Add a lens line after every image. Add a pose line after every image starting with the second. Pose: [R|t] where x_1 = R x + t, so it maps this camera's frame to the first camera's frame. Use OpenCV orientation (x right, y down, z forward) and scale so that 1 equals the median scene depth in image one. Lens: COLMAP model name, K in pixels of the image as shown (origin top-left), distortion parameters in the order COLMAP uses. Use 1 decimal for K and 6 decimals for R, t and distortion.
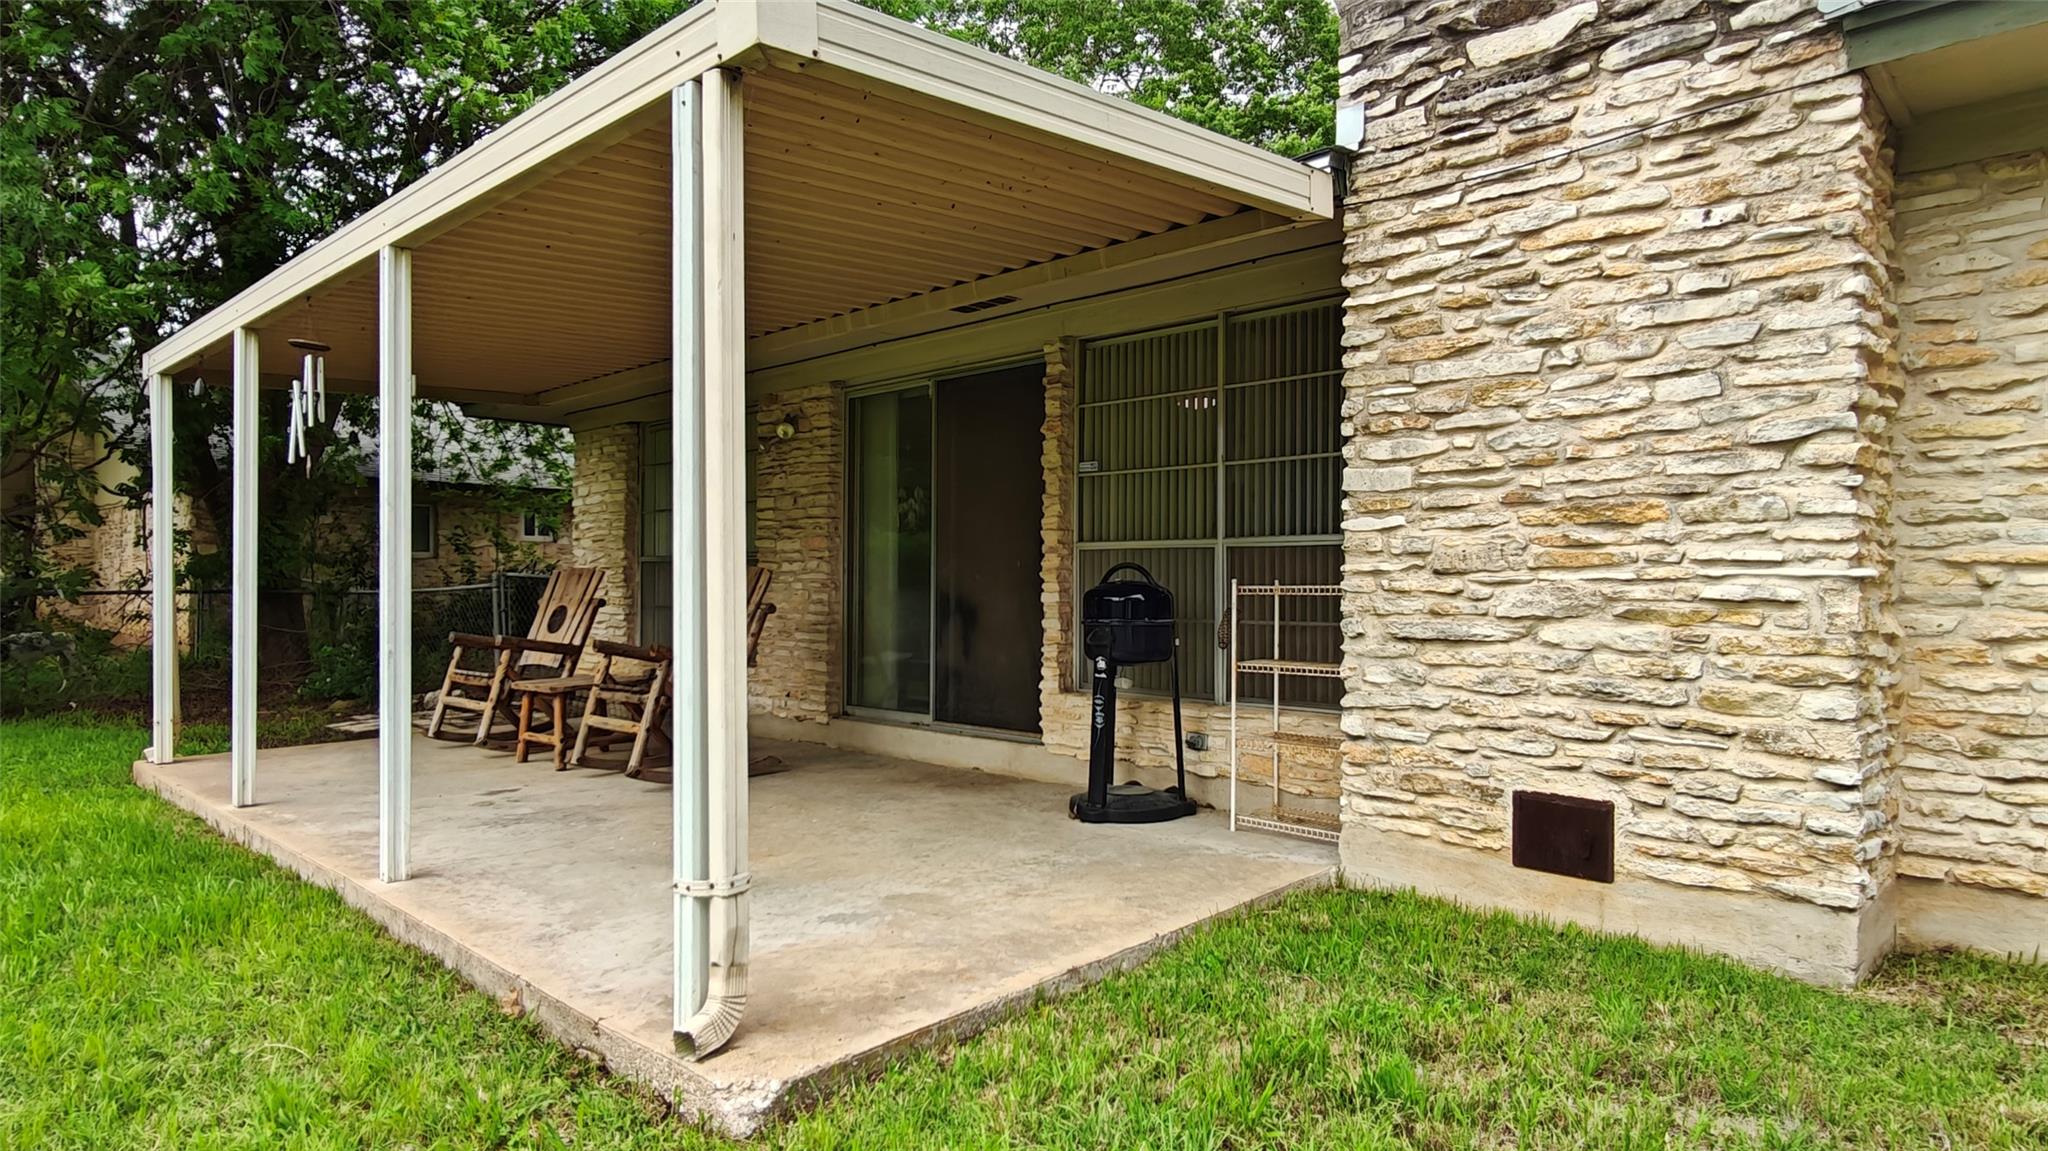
lens RADIAL K [[1211.7, 0, 1027.2], [0, 1211.7, 588.0], [0, 0, 1]] dist [0.009522, 0.001060]
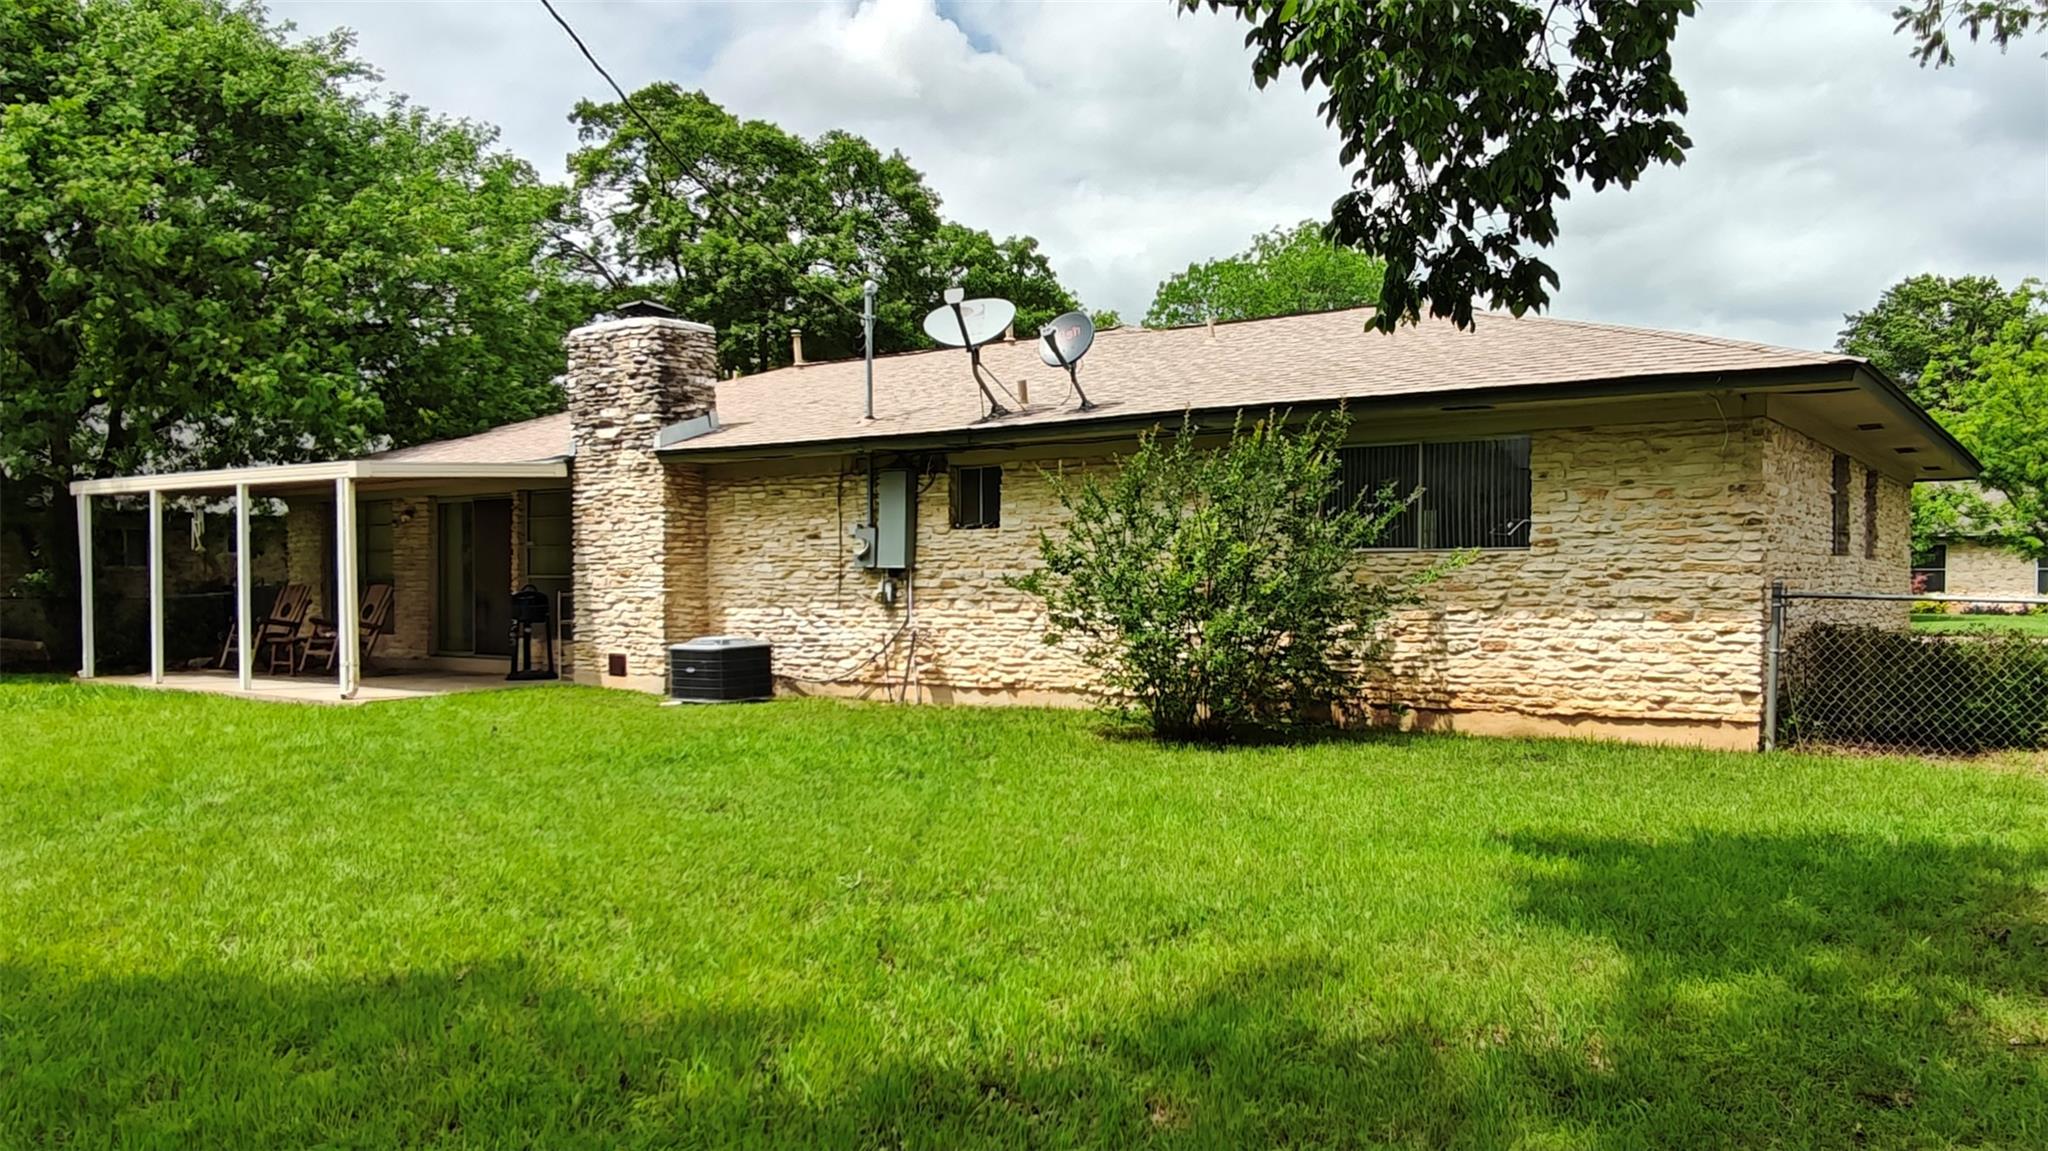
lens RADIAL K [[1498.4, 0, 1099.5], [0, 1498.4, 615.7], [0, 0, 1]] dist [-0.003084, 0.055942]
pose [[0.986663, -0.005724, 0.162679, 0.992680], [0.002955, 0.999847, 0.017262, -0.007240], [-0.162752, -0.016551, 0.986528, -3.104628]]
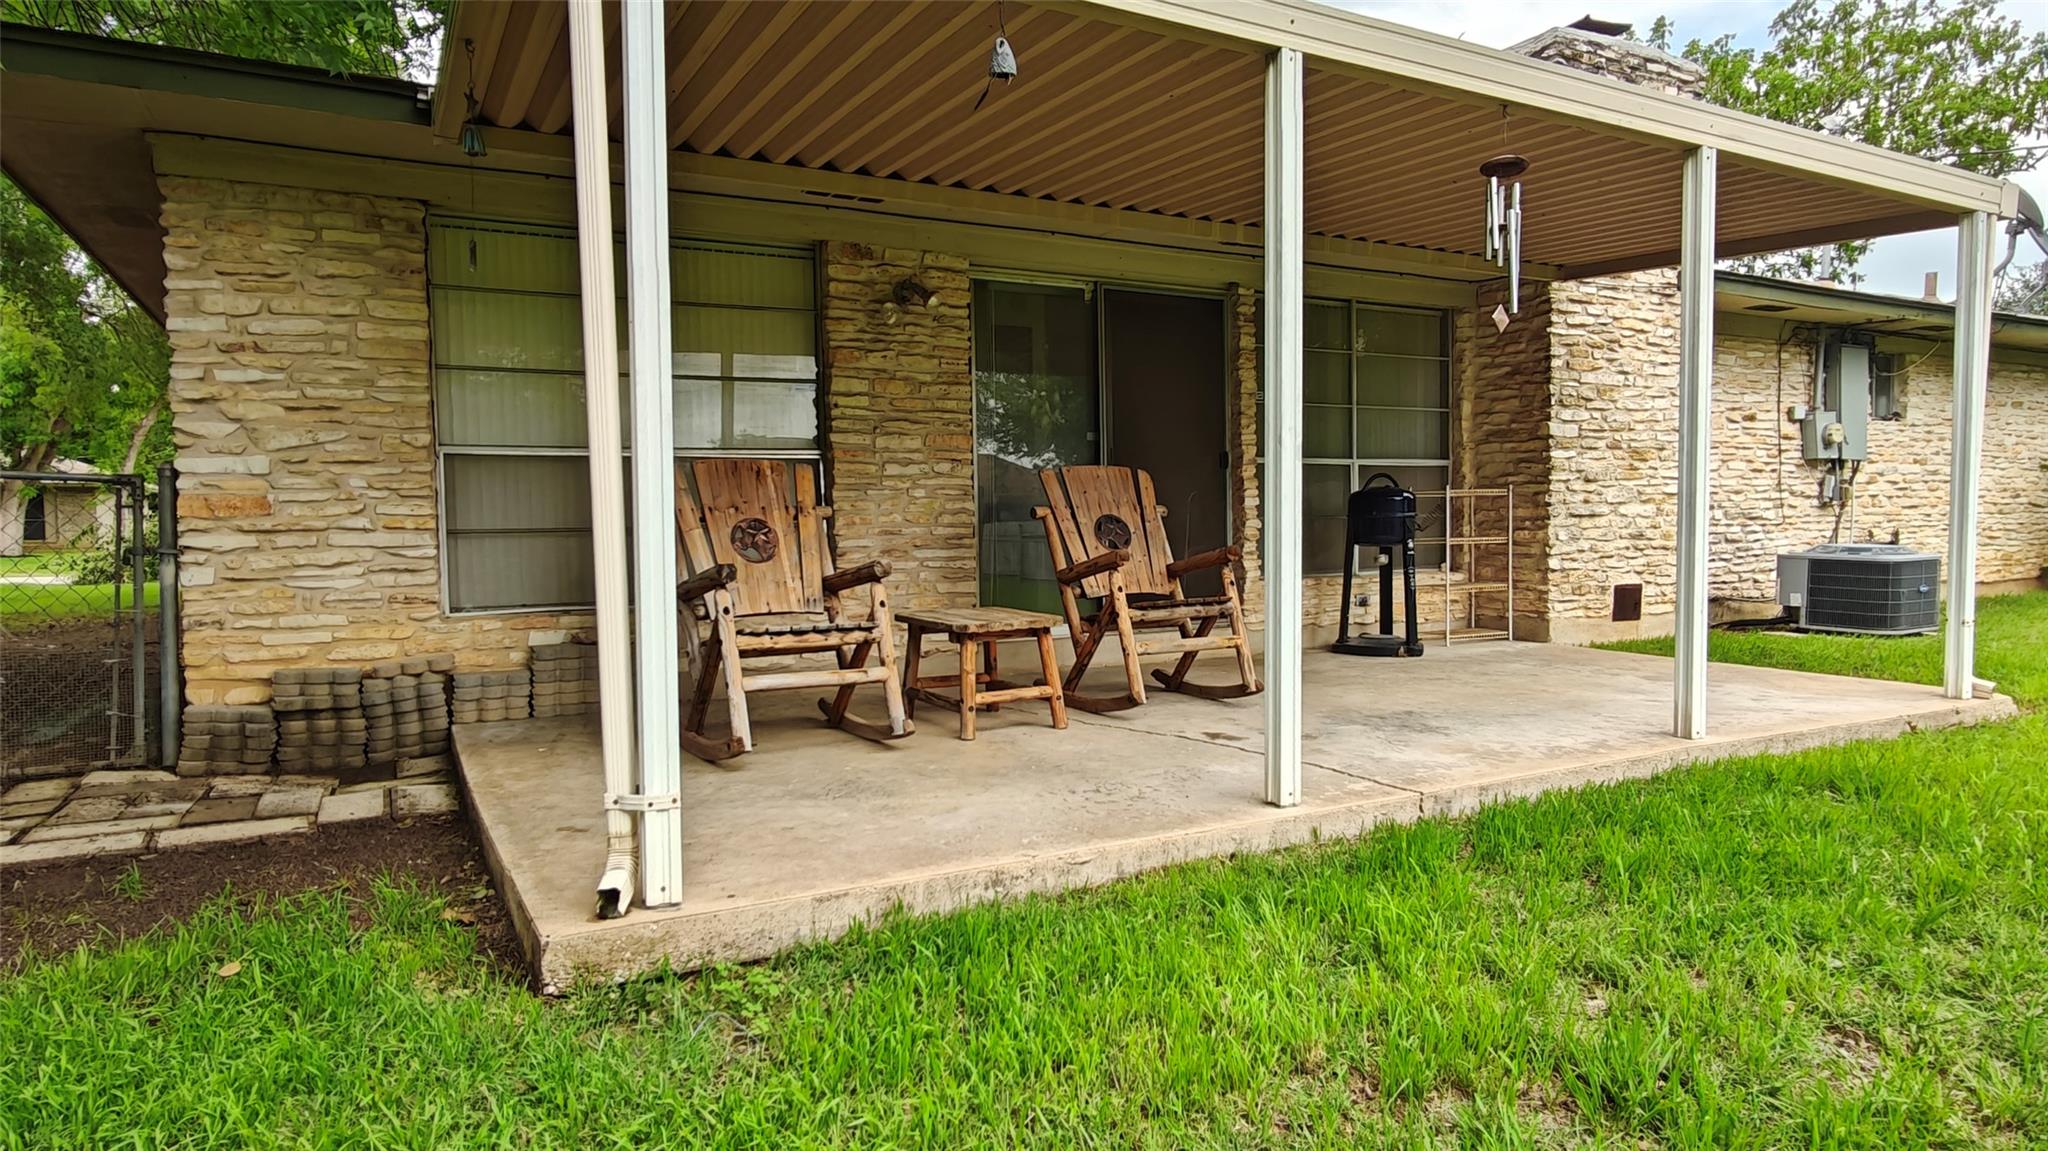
lens RADIAL K [[1223.4, 0, 988.3], [0, 1223.4, 582.8], [0, 0, 1]] dist [0.020056, -0.000731]
pose [[0.285703, -0.049388, 0.957045, -1.785493], [0.019611, 0.998763, 0.045686, 0.040385], [-0.958117, 0.005716, 0.286319, 1.314452]]
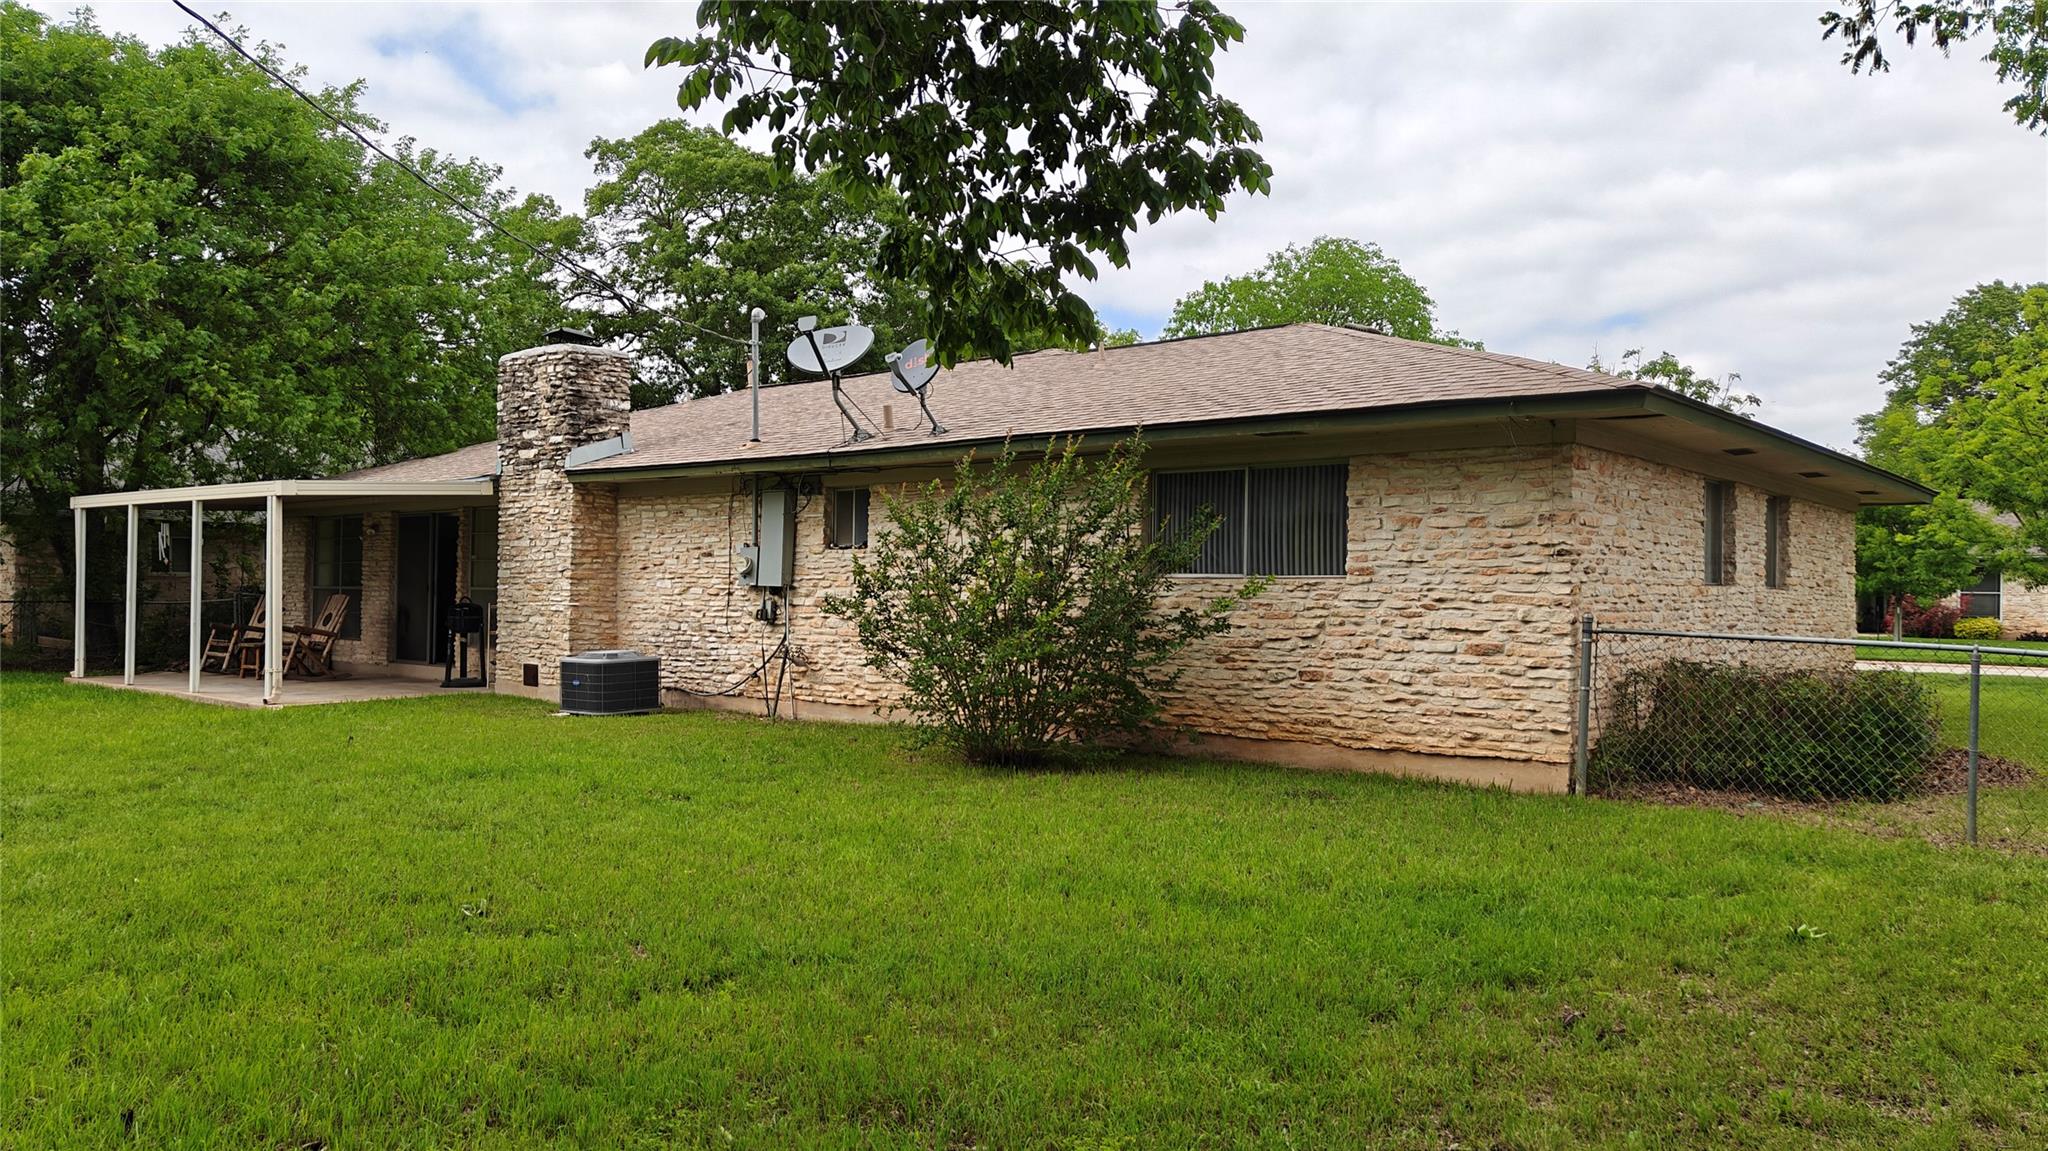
lens RADIAL K [[1458.9, 0, 998.8], [0, 1458.9, 578.5], [0, 0, 1]] dist [0.037554, -0.001562]
pose [[0.998536, 0.010028, 0.053161, 1.436615], [-0.009317, 0.999864, -0.013601, -0.035125], [-0.053290, 0.013086, 0.998493, -3.099108]]
